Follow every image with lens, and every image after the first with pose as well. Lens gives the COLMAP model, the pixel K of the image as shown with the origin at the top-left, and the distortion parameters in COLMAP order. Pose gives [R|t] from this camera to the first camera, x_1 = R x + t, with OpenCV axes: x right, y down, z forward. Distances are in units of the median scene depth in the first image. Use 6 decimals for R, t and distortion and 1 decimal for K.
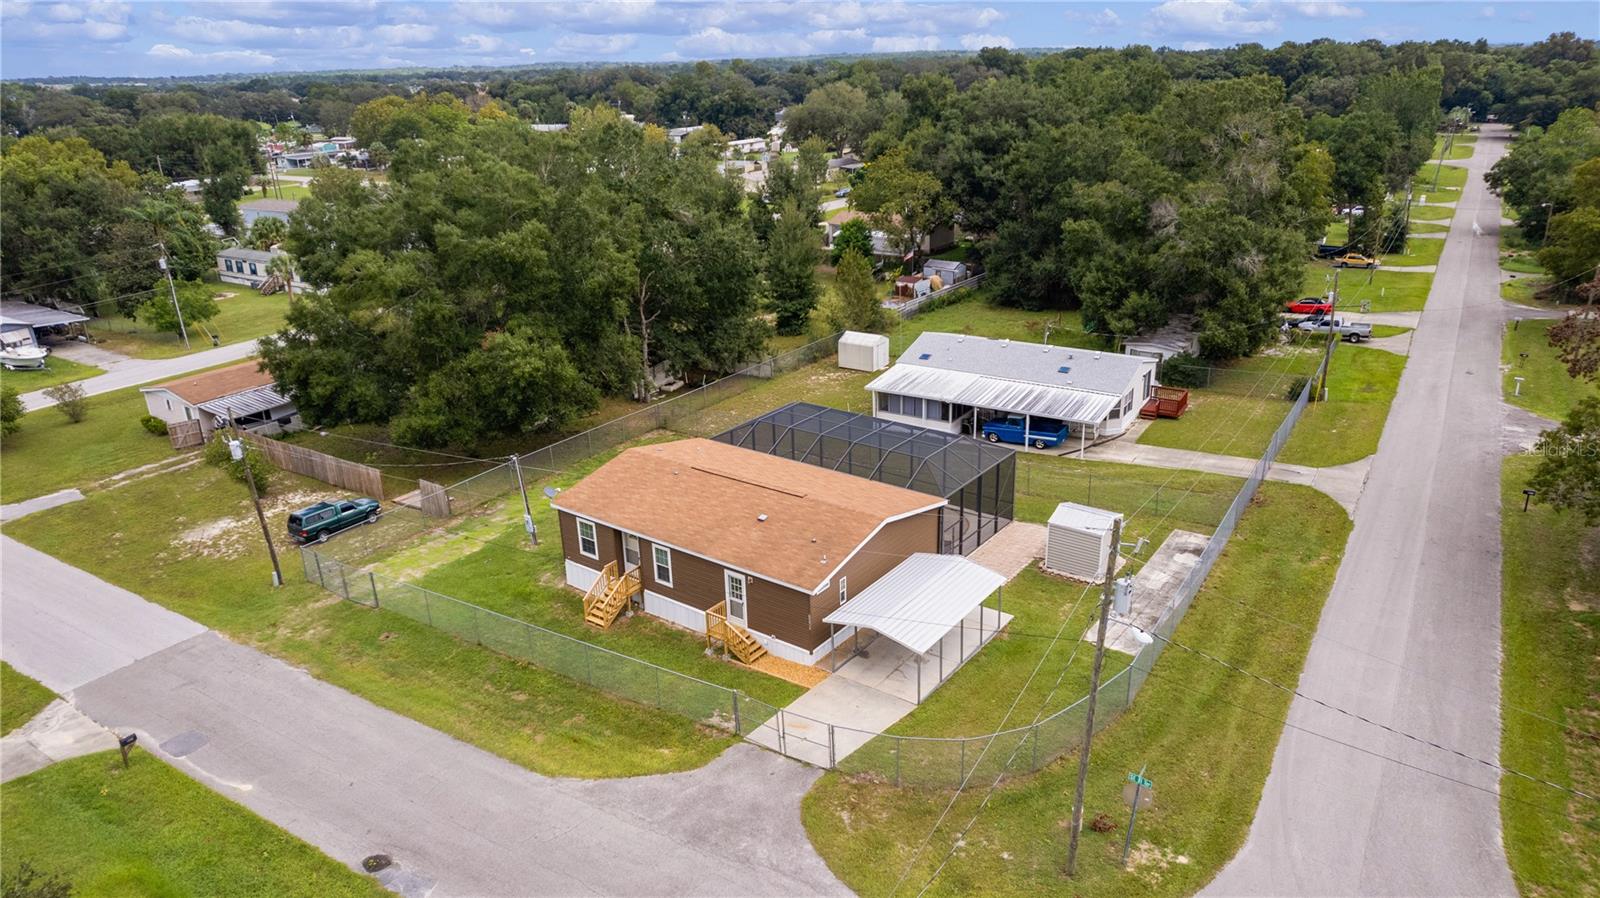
lens RADIAL K [[1040.4, 0, 797.2], [0, 1040.4, 439.7], [0, 0, 1]] dist [-0.070480, 0.058043]
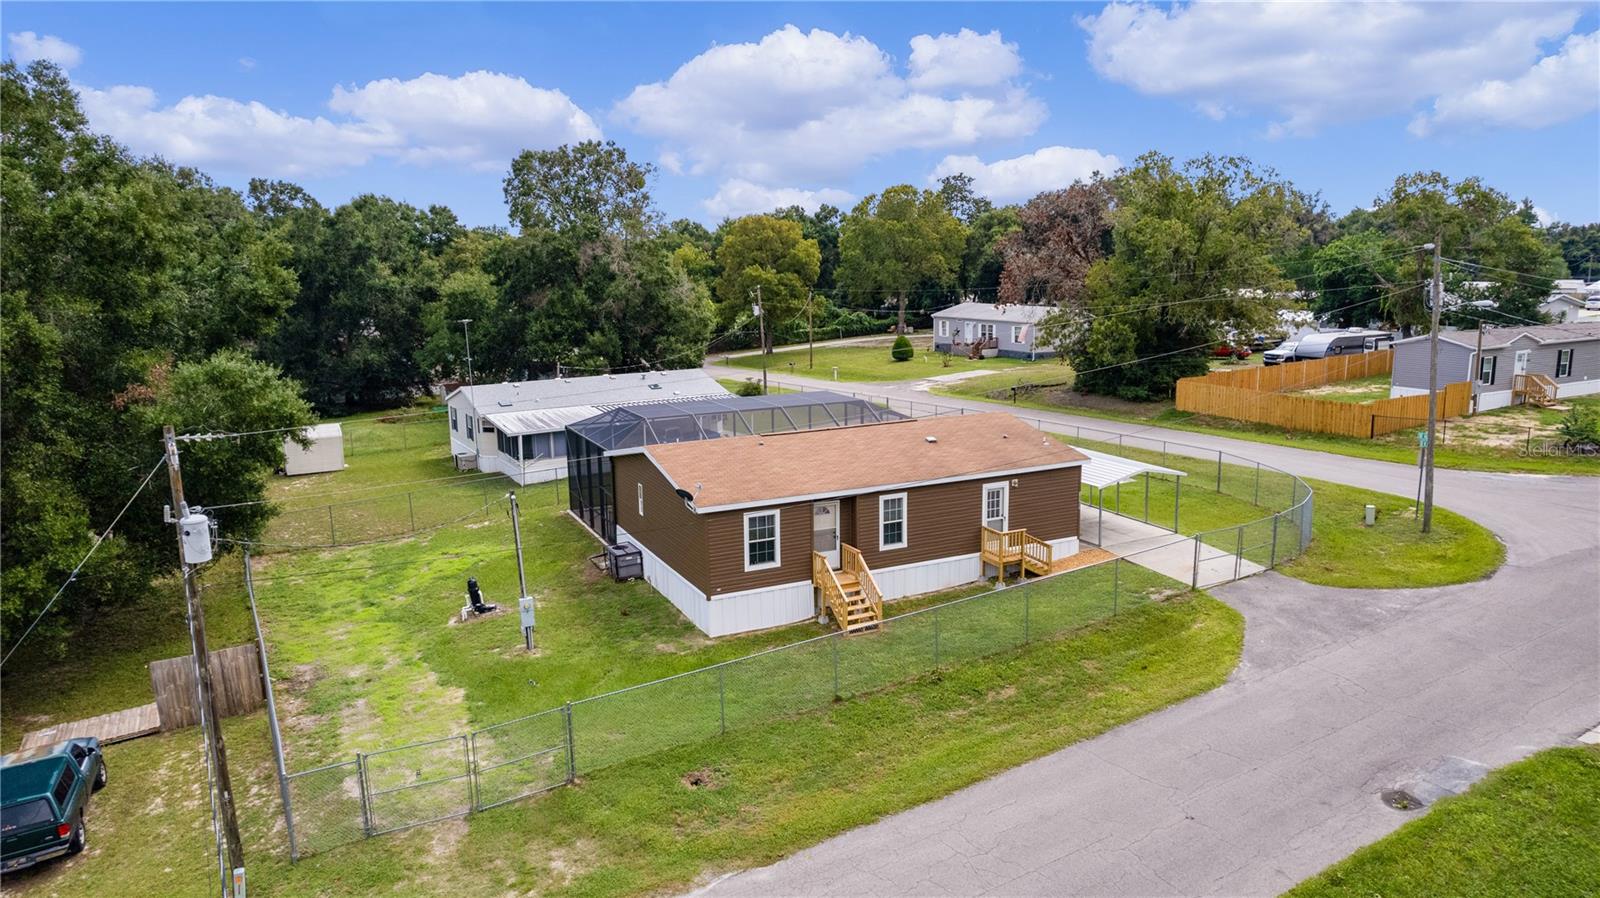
lens RADIAL K [[1045.9, 0, 795.9], [0, 1045.9, 447.7], [0, 0, 1]] dist [-0.074497, 0.054130]
pose [[0.460353, -0.143269, 0.876099, -0.771631], [0.309798, 0.950774, -0.007305, 0.049030], [-0.831926, 0.274776, 0.482076, 0.628771]]
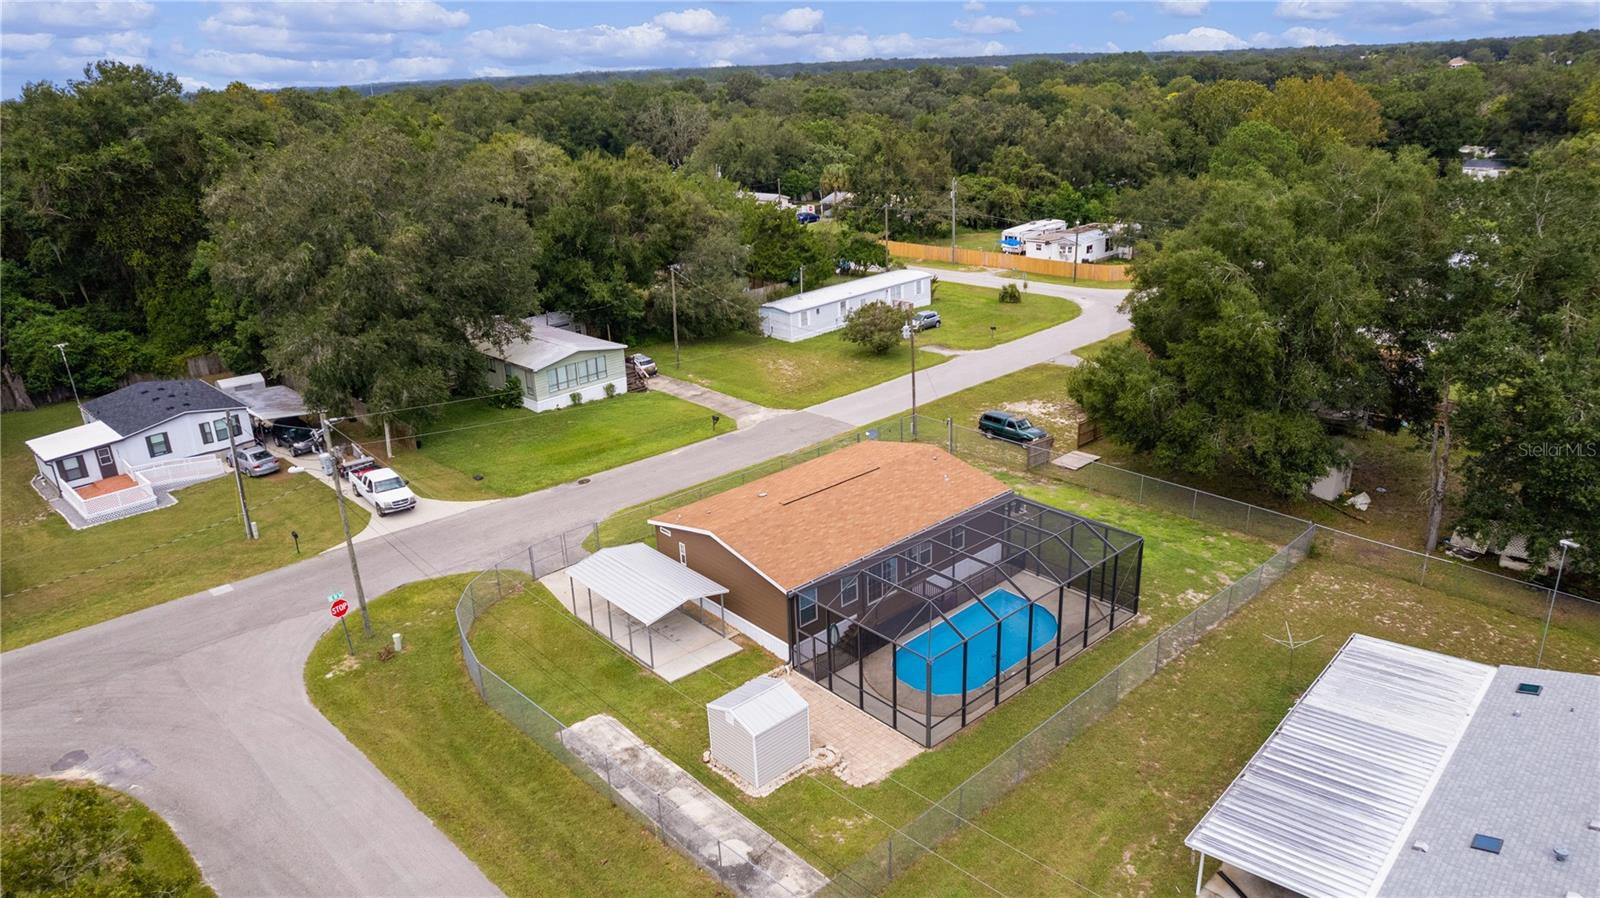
lens RADIAL K [[1040.4, 0, 797.2], [0, 1040.4, 439.7], [0, 0, 1]] dist [-0.070480, 0.058043]
pose [[-0.199267, 0.366759, -0.908725, 0.912696], [-0.295508, 0.861664, 0.412565, -0.431168], [0.934327, 0.350746, -0.063321, 1.002559]]
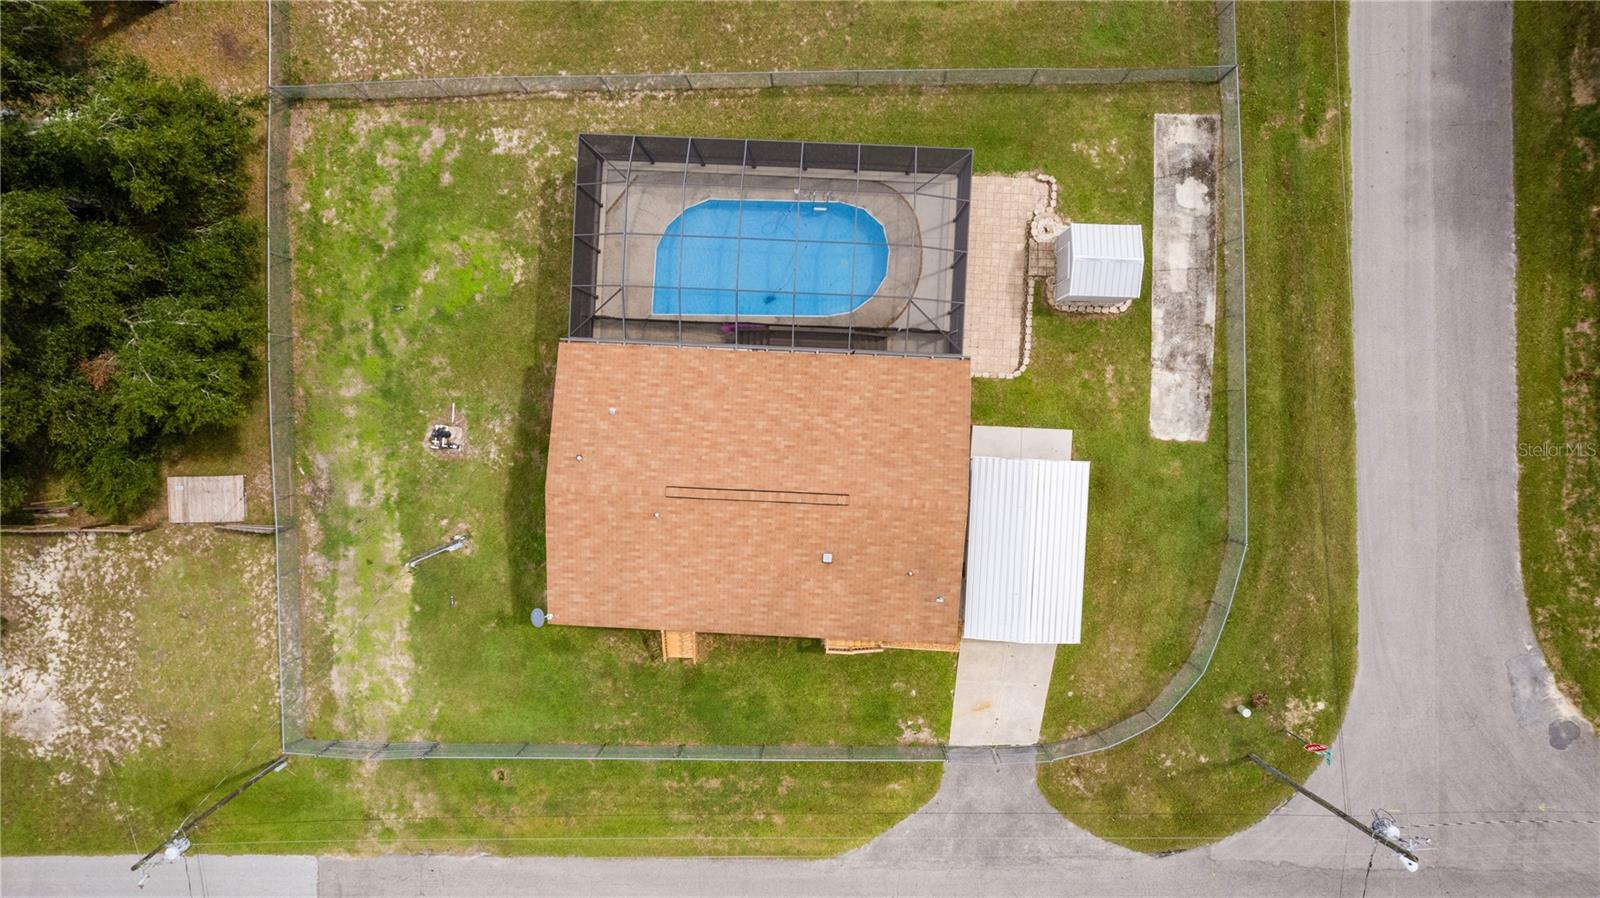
lens RADIAL K [[1040.4, 0, 797.2], [0, 1040.4, 439.7], [0, 0, 1]] dist [-0.070480, 0.058043]
pose [[0.826909, -0.562252, -0.009728, 0.007736], [0.197742, 0.274540, 0.941024, -0.692324], [-0.526422, -0.780064, 0.338200, 0.740127]]
